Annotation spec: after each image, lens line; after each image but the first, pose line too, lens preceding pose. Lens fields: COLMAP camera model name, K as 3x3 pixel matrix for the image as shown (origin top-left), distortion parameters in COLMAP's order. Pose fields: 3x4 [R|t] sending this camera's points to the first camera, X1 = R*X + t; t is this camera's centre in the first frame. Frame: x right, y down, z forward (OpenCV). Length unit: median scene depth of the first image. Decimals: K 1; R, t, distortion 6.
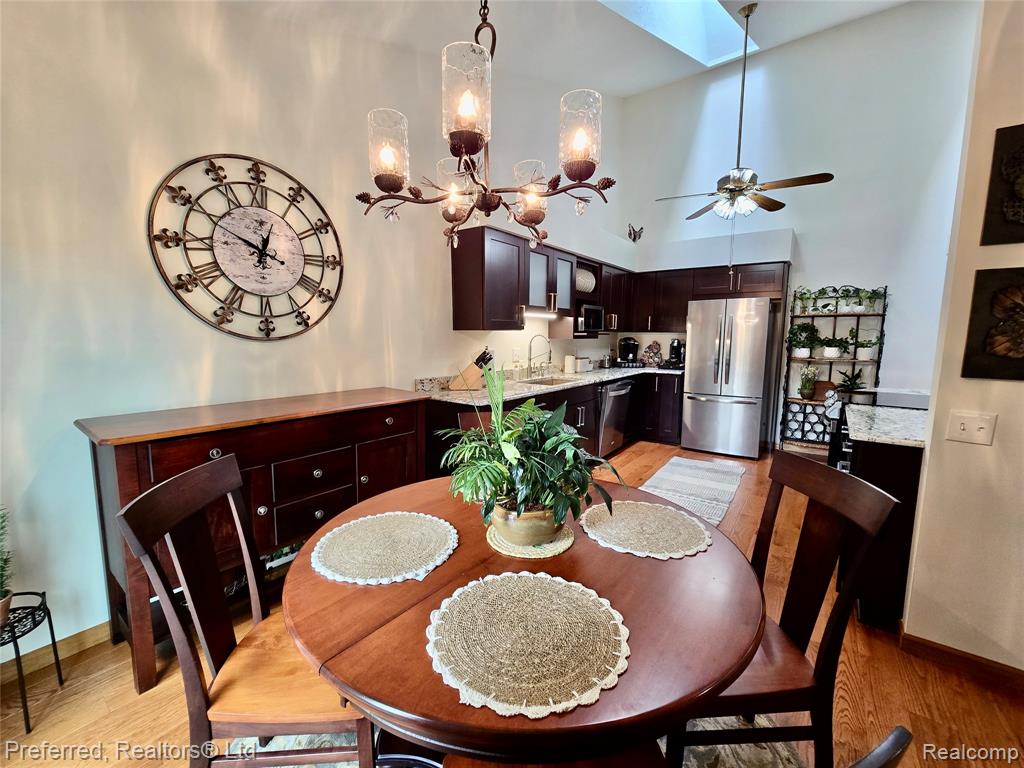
lens RADIAL K [[419.7, 0, 511.8], [0, 419.7, 387.4], [0, 0, 1]] dist [0.000501, -0.000040]
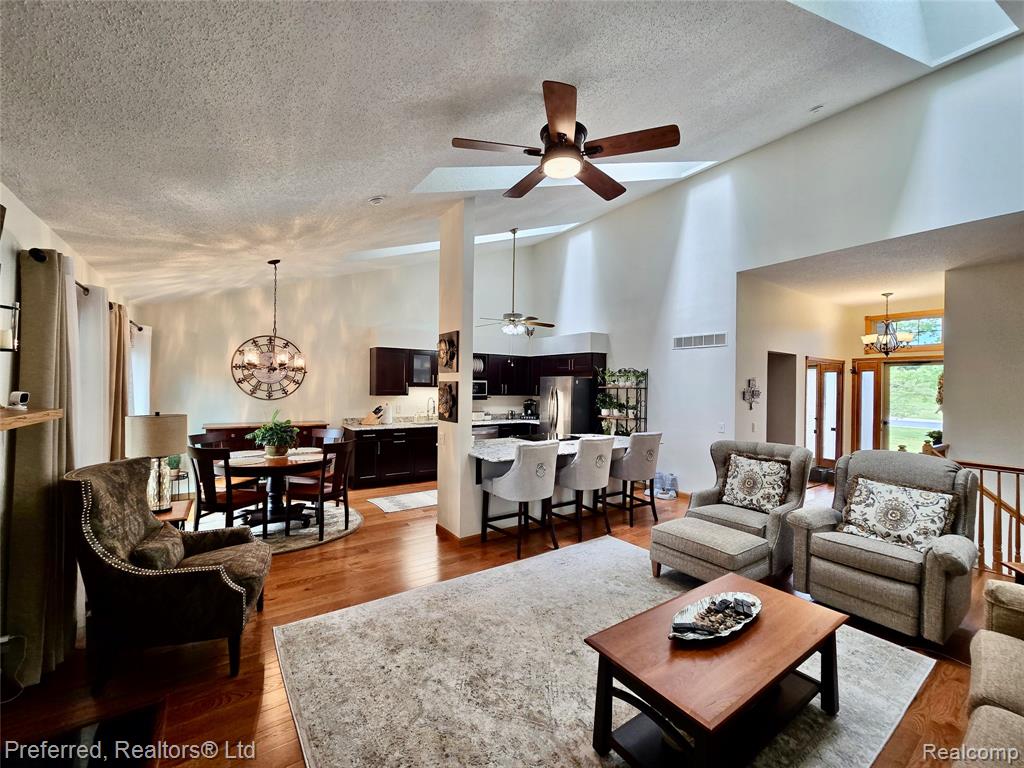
lens RADIAL K [[419.7, 0, 511.8], [0, 419.7, 387.4], [0, 0, 1]] dist [0.000501, -0.000040]
pose [[0.950121, 0.008908, -0.311756, 1.550146], [-0.049063, 0.991415, -0.121198, 0.050730], [0.308000, 0.130448, 0.942401, -0.948609]]
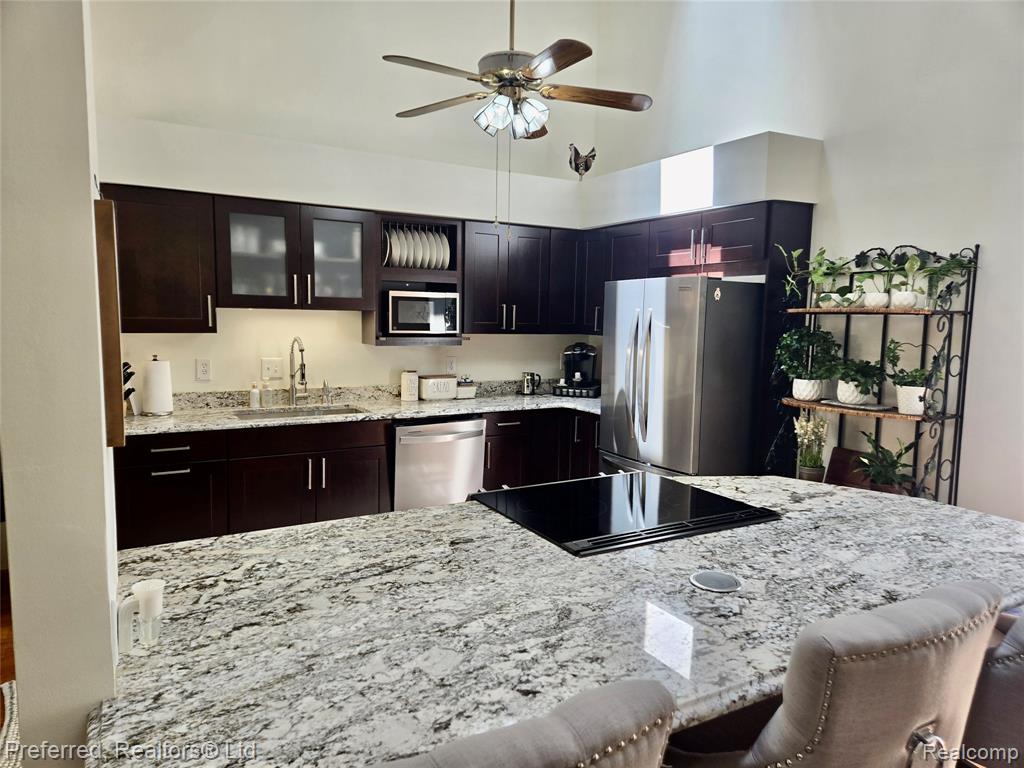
lens RADIAL K [[679.6, 0, 512.0], [0, 679.6, 384.0], [0, 0, 1]] dist [0.039948, -0.001312]
pose [[0.917610, 0.051735, -0.394101, 1.277292], [-0.063524, 0.997837, -0.016918, -0.098253], [0.392373, 0.040559, 0.918911, 0.291600]]
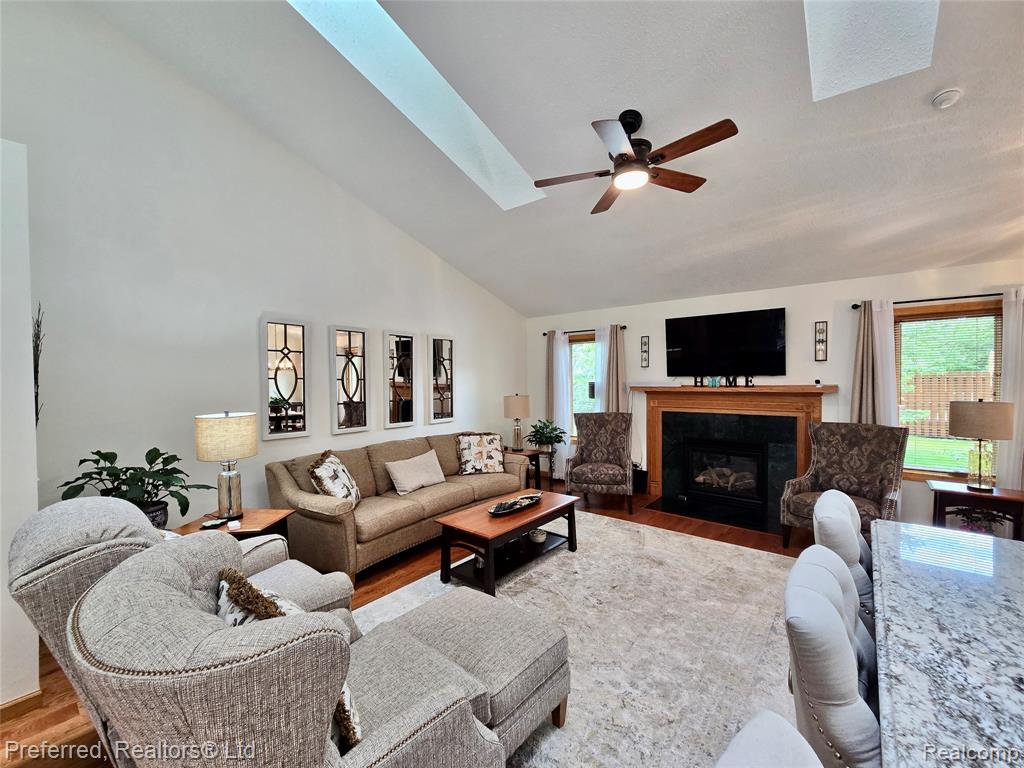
lens RADIAL K [[419.7, 0, 511.8], [0, 419.7, 387.4], [0, 0, 1]] dist [0.000501, -0.000040]
pose [[-0.998943, 0.008447, 0.045185, 1.620006], [0.014931, 0.989298, 0.145141, -0.220053], [-0.043476, 0.145663, -0.988379, 1.208525]]
